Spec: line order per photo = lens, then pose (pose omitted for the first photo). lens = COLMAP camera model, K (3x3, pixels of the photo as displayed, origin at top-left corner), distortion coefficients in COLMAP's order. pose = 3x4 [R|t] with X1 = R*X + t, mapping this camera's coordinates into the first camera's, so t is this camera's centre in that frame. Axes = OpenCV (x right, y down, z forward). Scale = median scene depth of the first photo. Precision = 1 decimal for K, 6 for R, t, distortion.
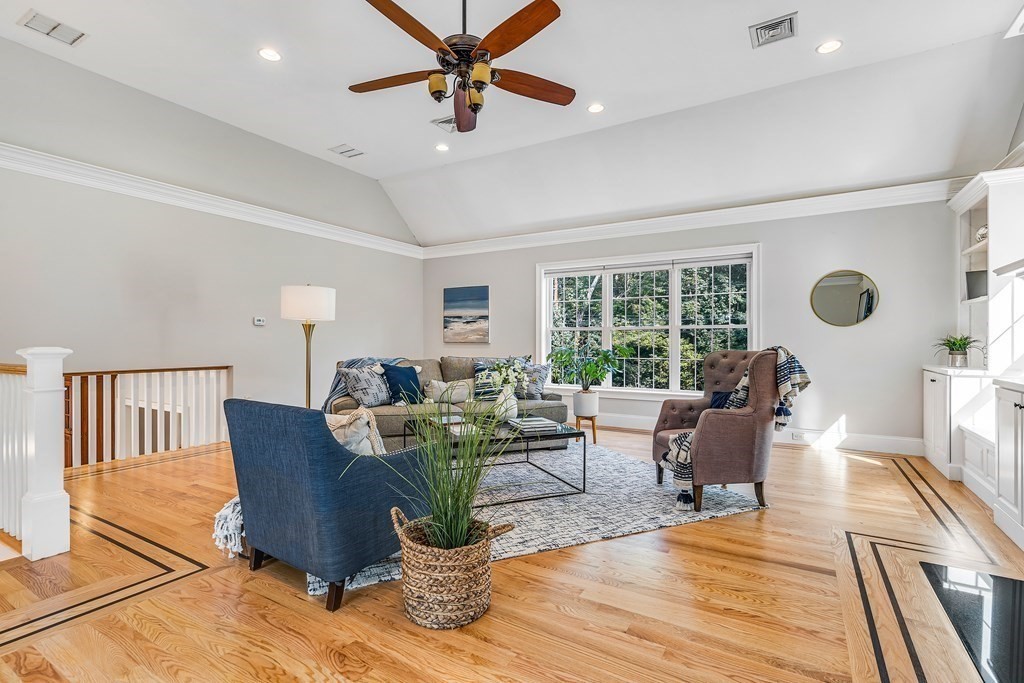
lens RADIAL K [[478.4, 0, 510.7], [0, 478.4, 344.4], [0, 0, 1]] dist [-0.002877, 0.001904]
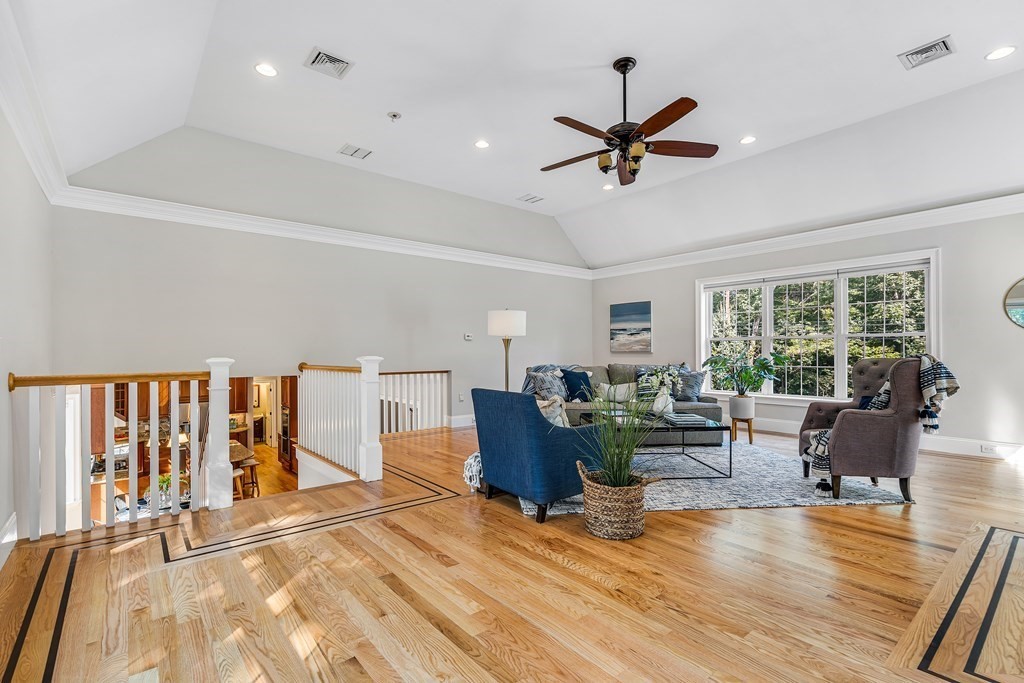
lens RADIAL K [[478.4, 0, 510.3], [0, 478.4, 351.6], [0, 0, 1]] dist [-0.002877, 0.001904]
pose [[0.941278, -0.005878, -0.337582, 0.042937], [0.003952, 0.999972, -0.006392, 0.001757], [0.337610, 0.004682, 0.941275, -0.318124]]
